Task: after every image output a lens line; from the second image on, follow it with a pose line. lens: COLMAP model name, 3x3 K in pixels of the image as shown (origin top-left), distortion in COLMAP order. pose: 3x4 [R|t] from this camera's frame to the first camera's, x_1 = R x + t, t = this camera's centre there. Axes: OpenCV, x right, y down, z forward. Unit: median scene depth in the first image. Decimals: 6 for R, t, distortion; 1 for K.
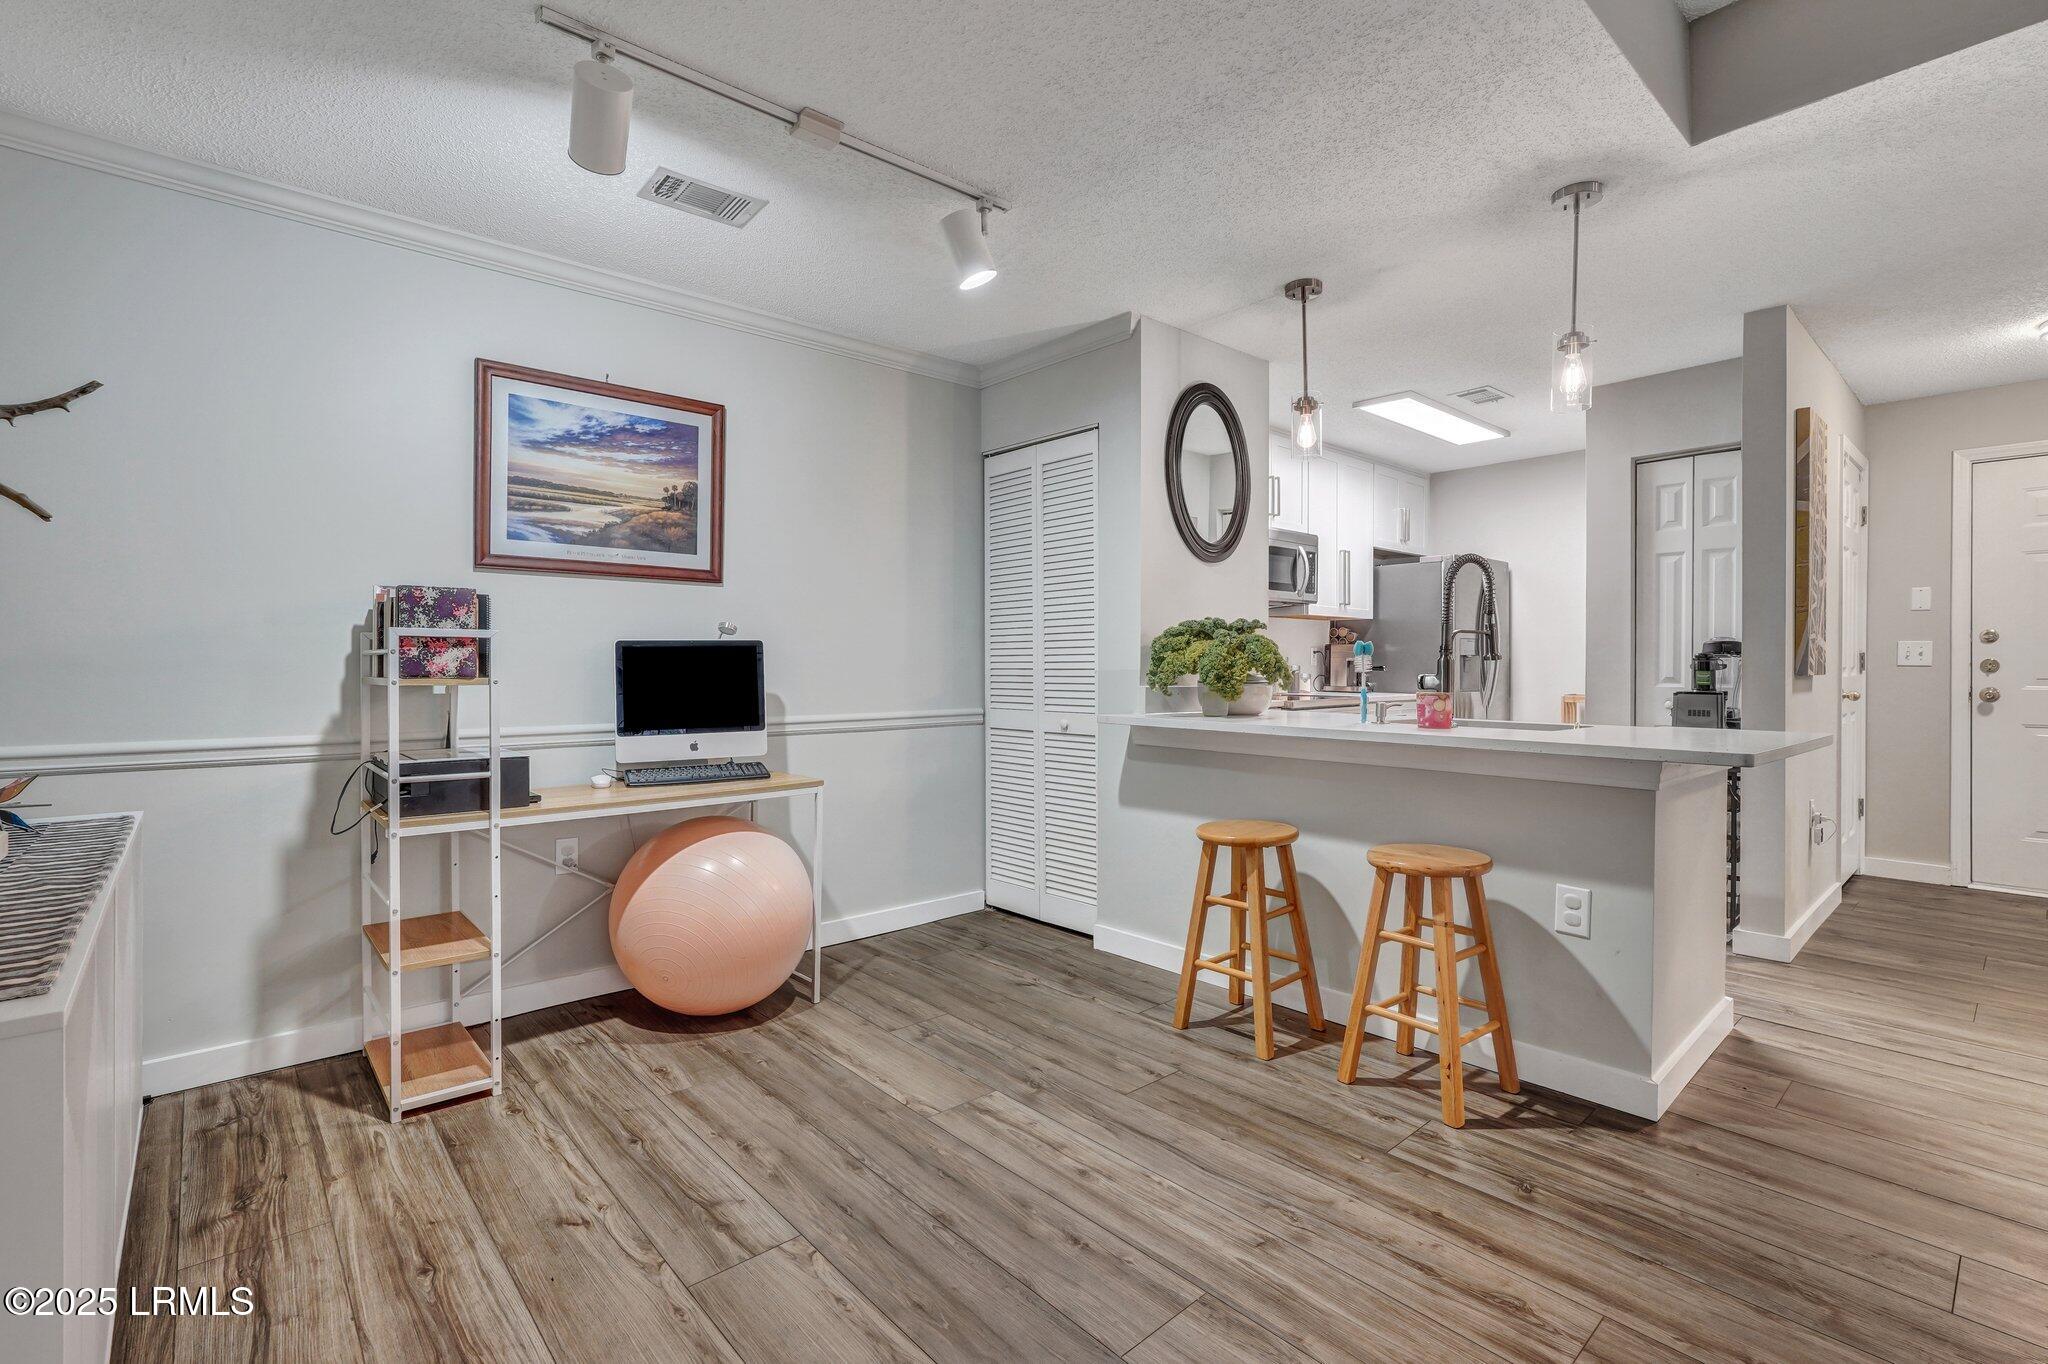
lens RADIAL K [[936.4, 0, 1016.6], [0, 936.4, 660.5], [0, 0, 1]] dist [-0.018279, 0.013128]
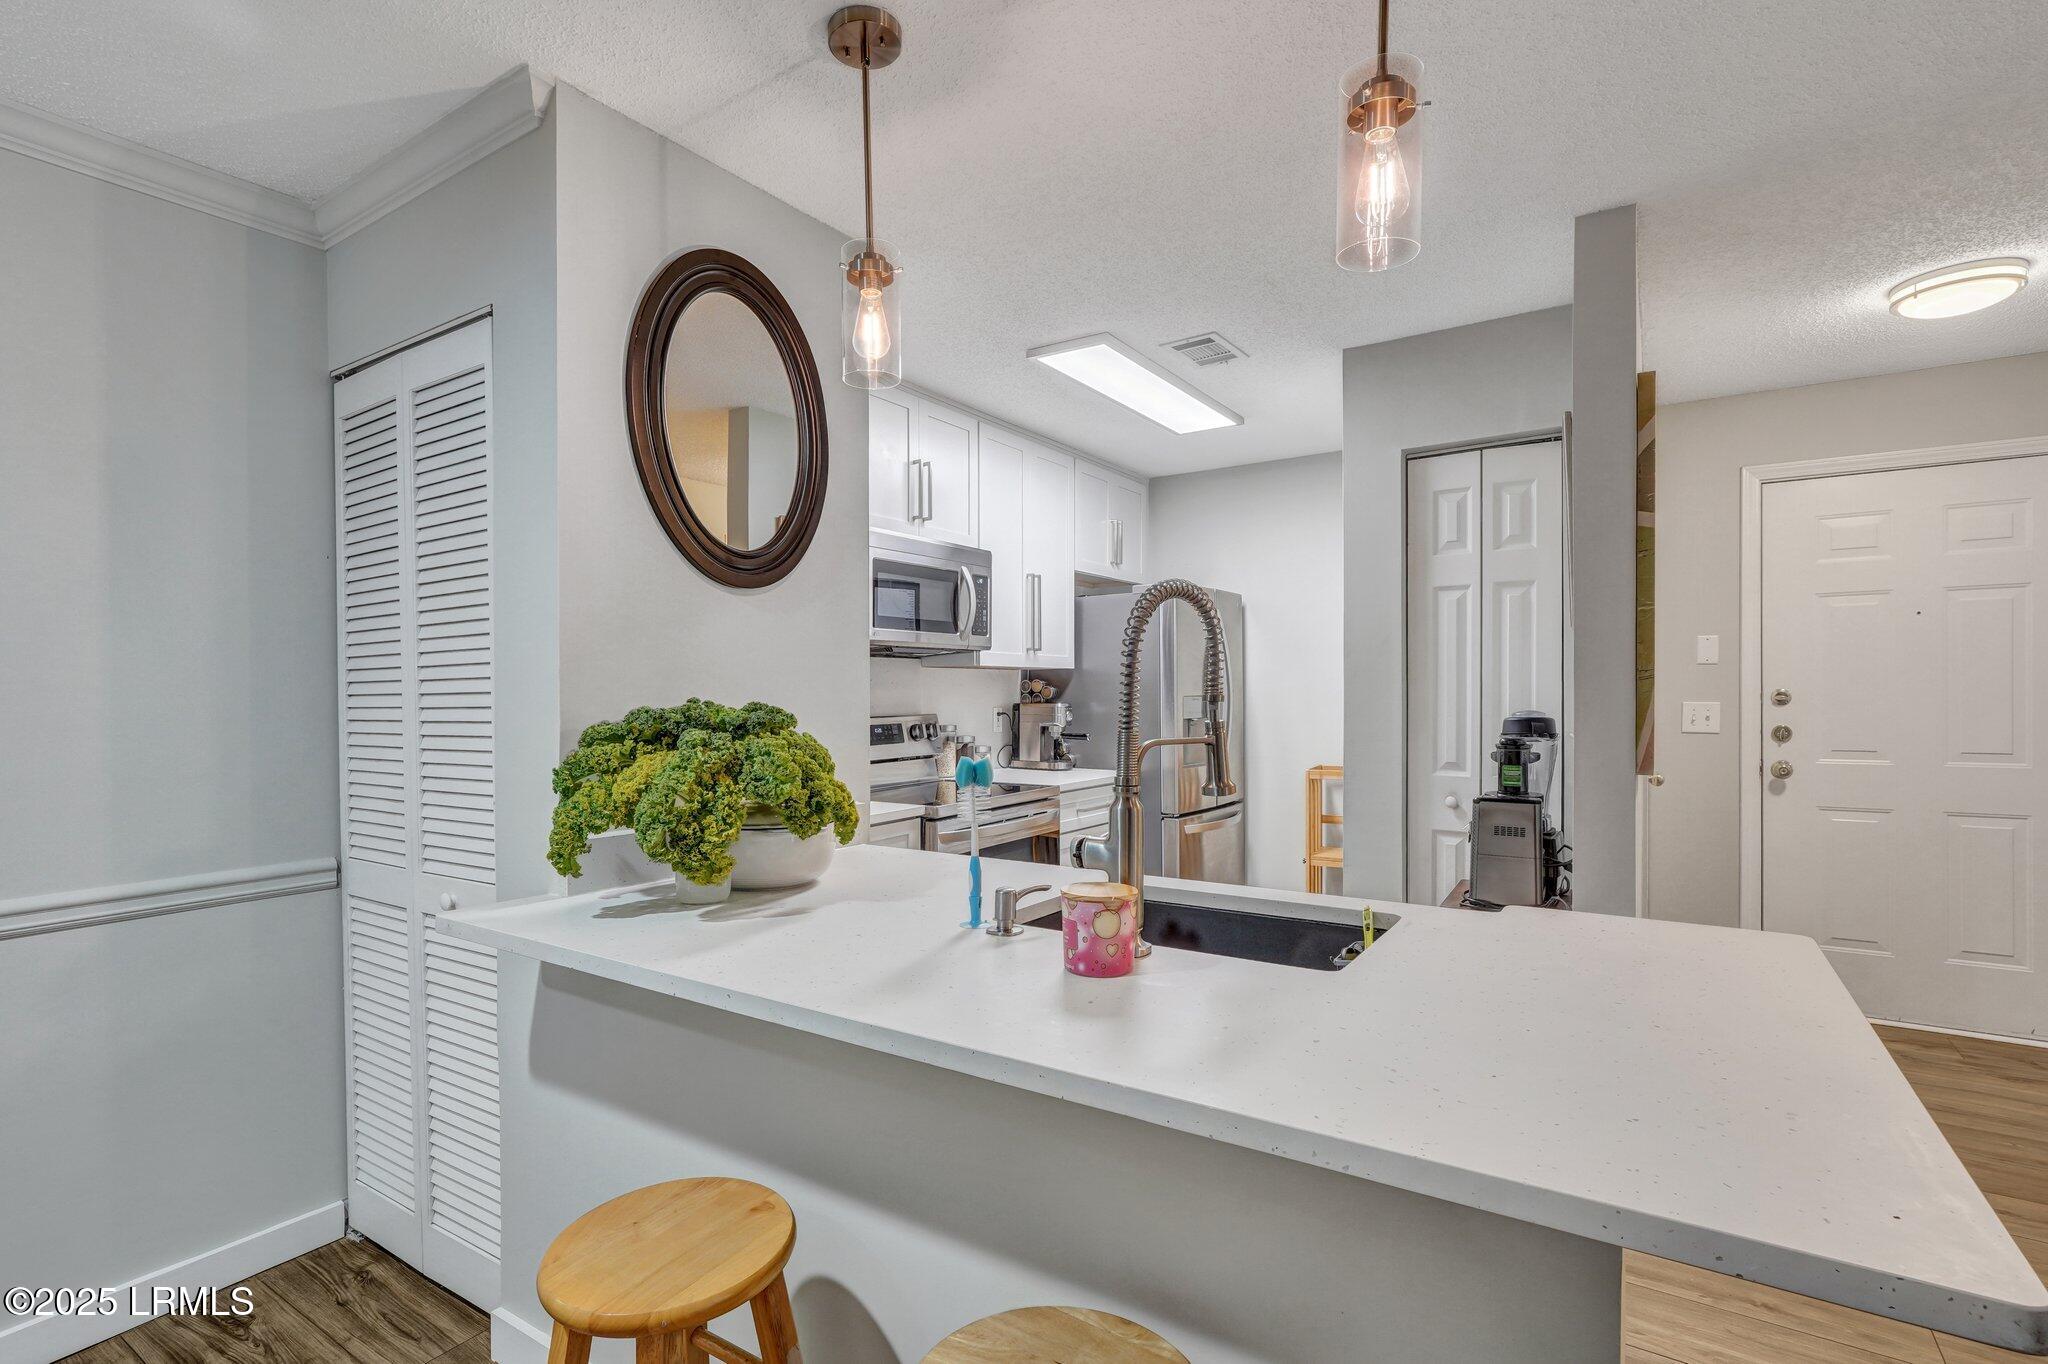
lens RADIAL K [[969.9, 0, 1013.2], [0, 969.9, 694.5], [0, 0, 1]] dist [-0.004277, 0.000396]
pose [[0.967499, -0.008929, 0.252717, 0.256593], [0.007200, 0.999944, 0.007766, -0.055288], [-0.252772, -0.005694, 0.967509, 0.493704]]
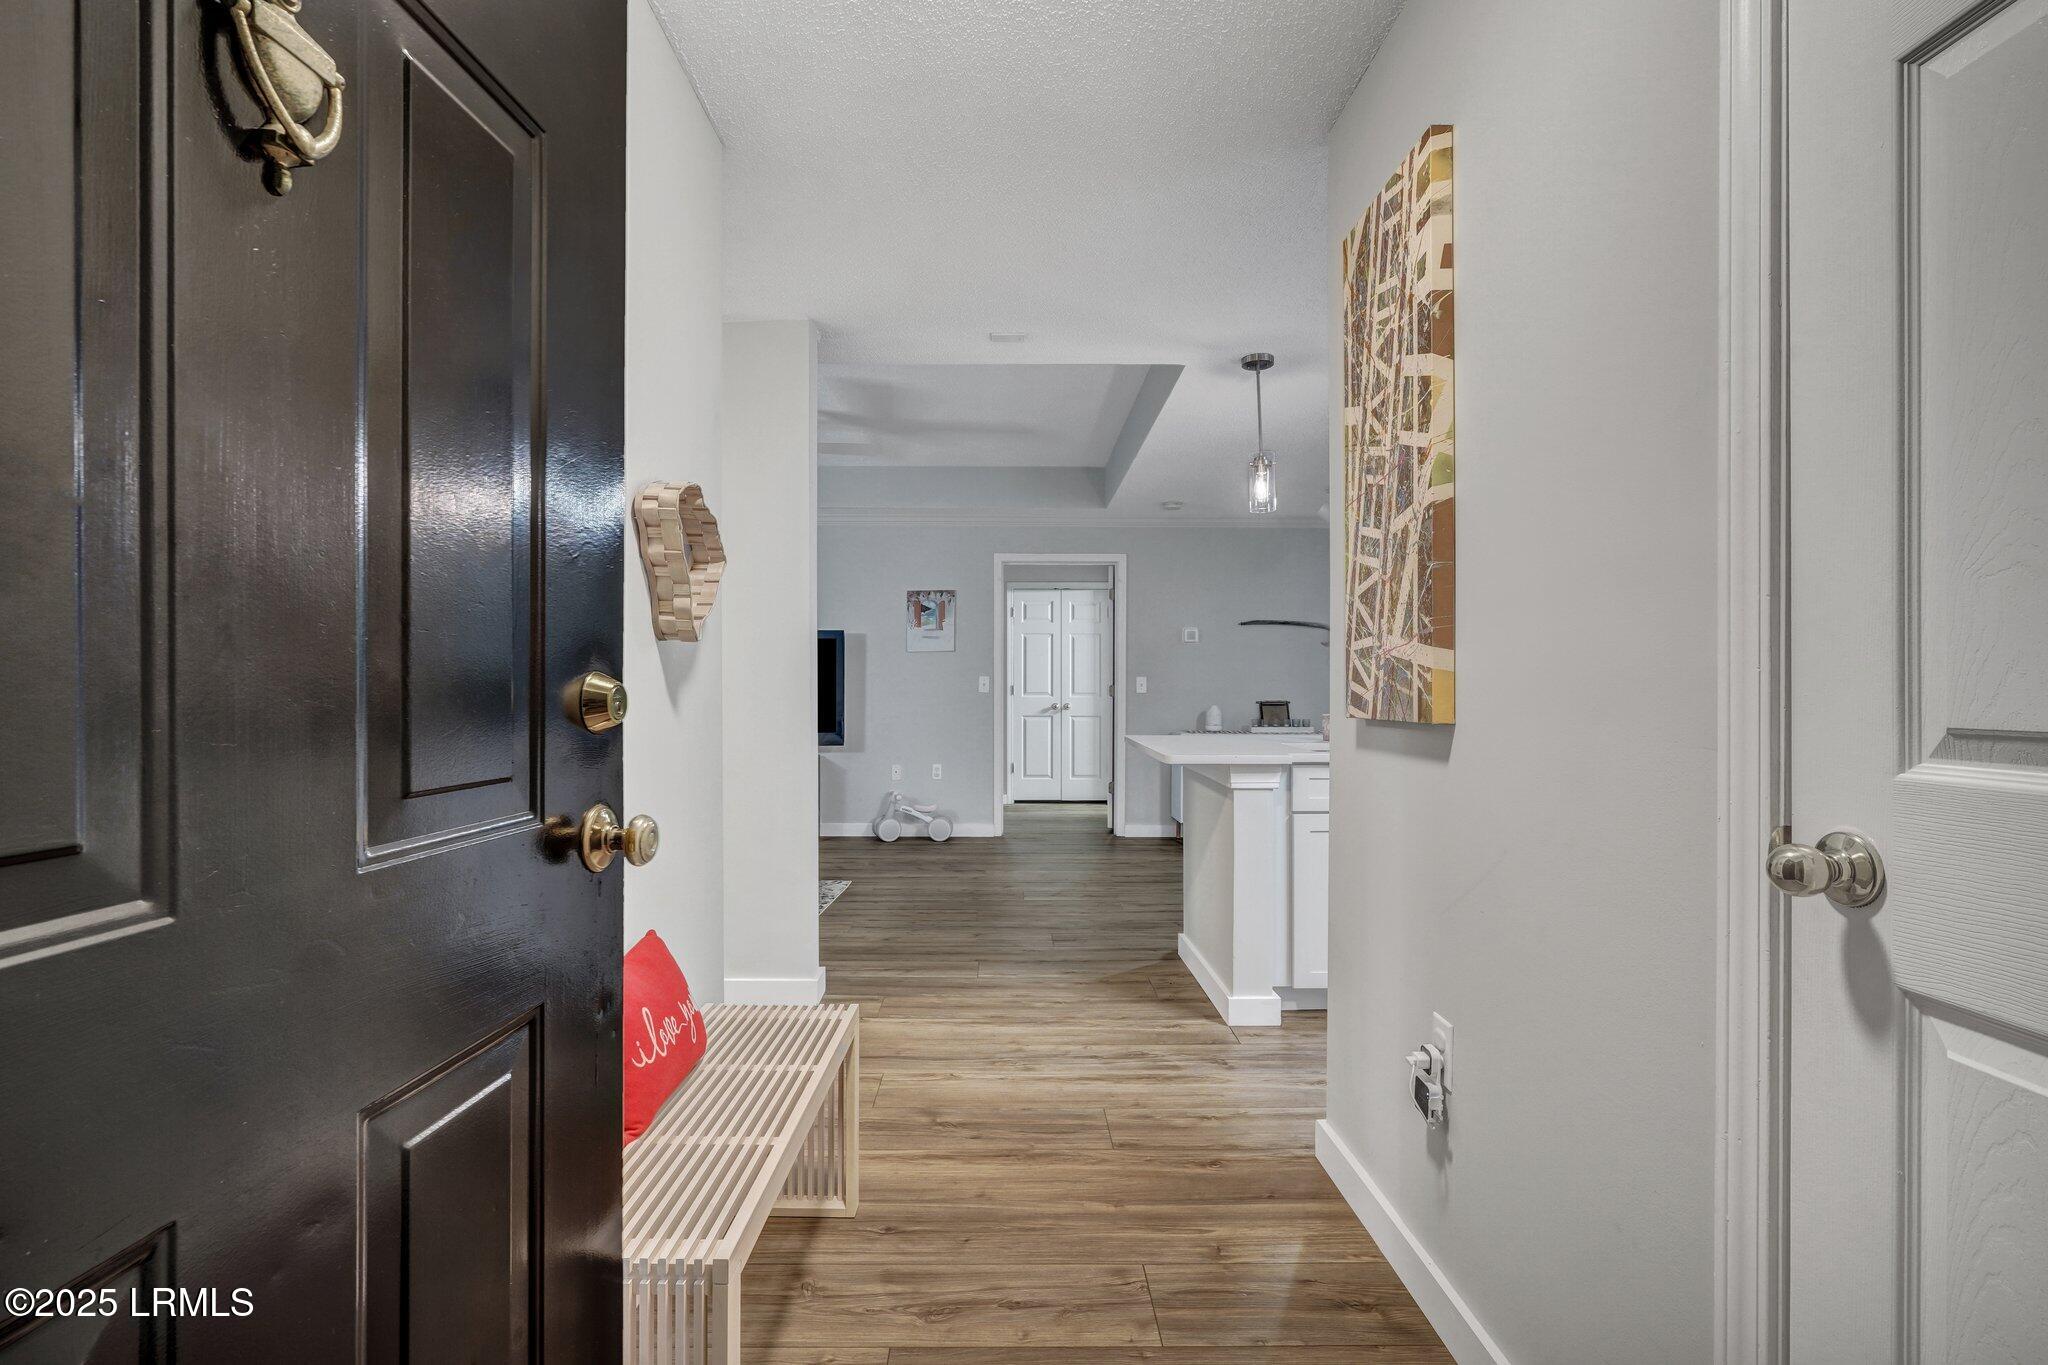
lens RADIAL K [[931.3, 0, 999.5], [0, 931.3, 687.8], [0, 0, 1]] dist [-0.013573, -0.000113]
pose [[-0.668856, 0.001495, -0.743391, 1.561280], [0.000412, 0.999999, 0.001640, -0.008884], [0.743392, 0.000791, -0.668855, 1.352956]]
